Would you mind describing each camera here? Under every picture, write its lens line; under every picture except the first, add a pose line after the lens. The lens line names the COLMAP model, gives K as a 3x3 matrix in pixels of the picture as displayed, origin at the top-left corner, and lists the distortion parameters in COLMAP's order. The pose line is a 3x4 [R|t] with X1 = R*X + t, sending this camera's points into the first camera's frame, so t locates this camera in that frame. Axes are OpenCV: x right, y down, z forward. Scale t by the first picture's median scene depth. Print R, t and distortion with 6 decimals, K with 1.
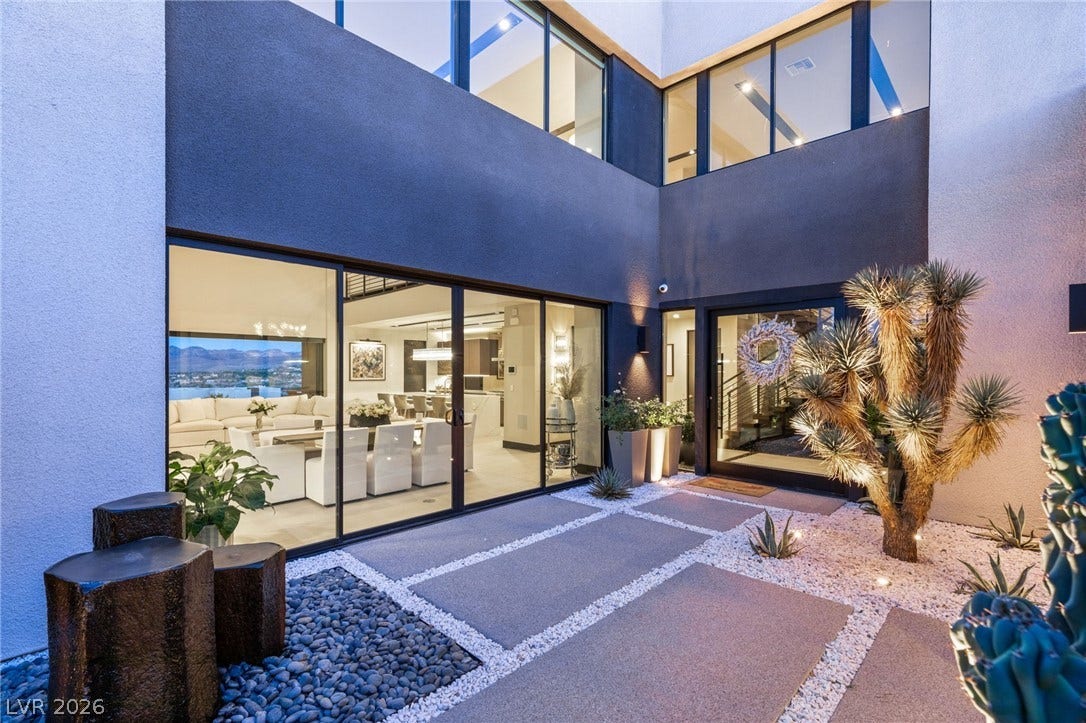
lens RADIAL K [[488.8, 0, 542.7], [0, 488.8, 369.5], [0, 0, 1]] dist [0.003412, 0.000103]
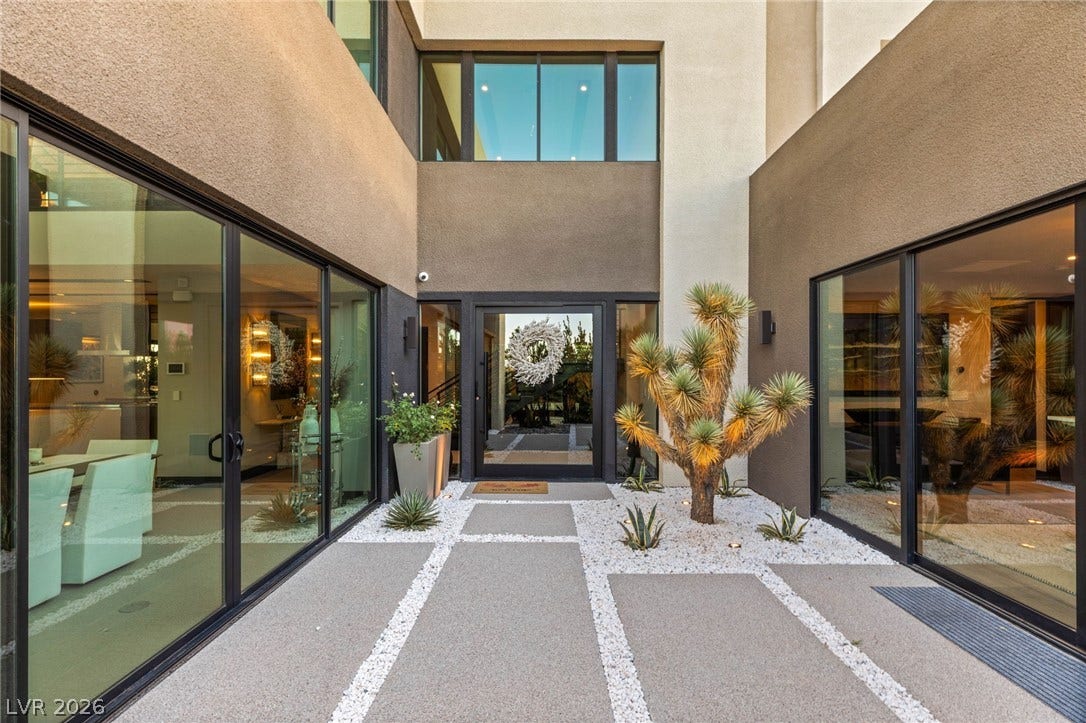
lens RADIAL K [[488.8, 0, 540.8], [0, 488.8, 370.3], [0, 0, 1]] dist [0.003412, 0.000103]
pose [[0.713981, 0.000950, 0.700165, -0.300512], [-0.001324, 0.999999, -0.000007, 0.003801], [-0.700164, -0.000922, 0.713981, 0.297586]]
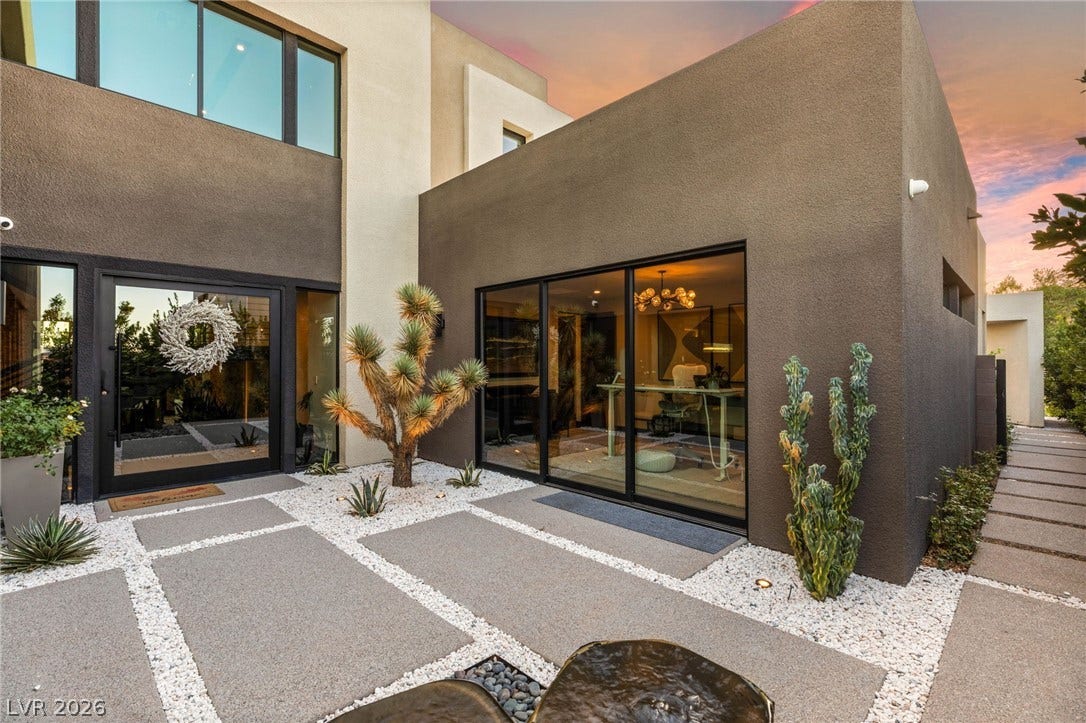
lens RADIAL K [[488.8, 0, 544.7], [0, 488.8, 356.1], [0, 0, 1]] dist [0.003412, 0.000103]
pose [[0.006265, 0.010067, 0.999930, -0.505949], [-0.001454, 0.999948, -0.010058, 0.010824], [-0.999979, -0.001391, 0.006279, 0.417539]]
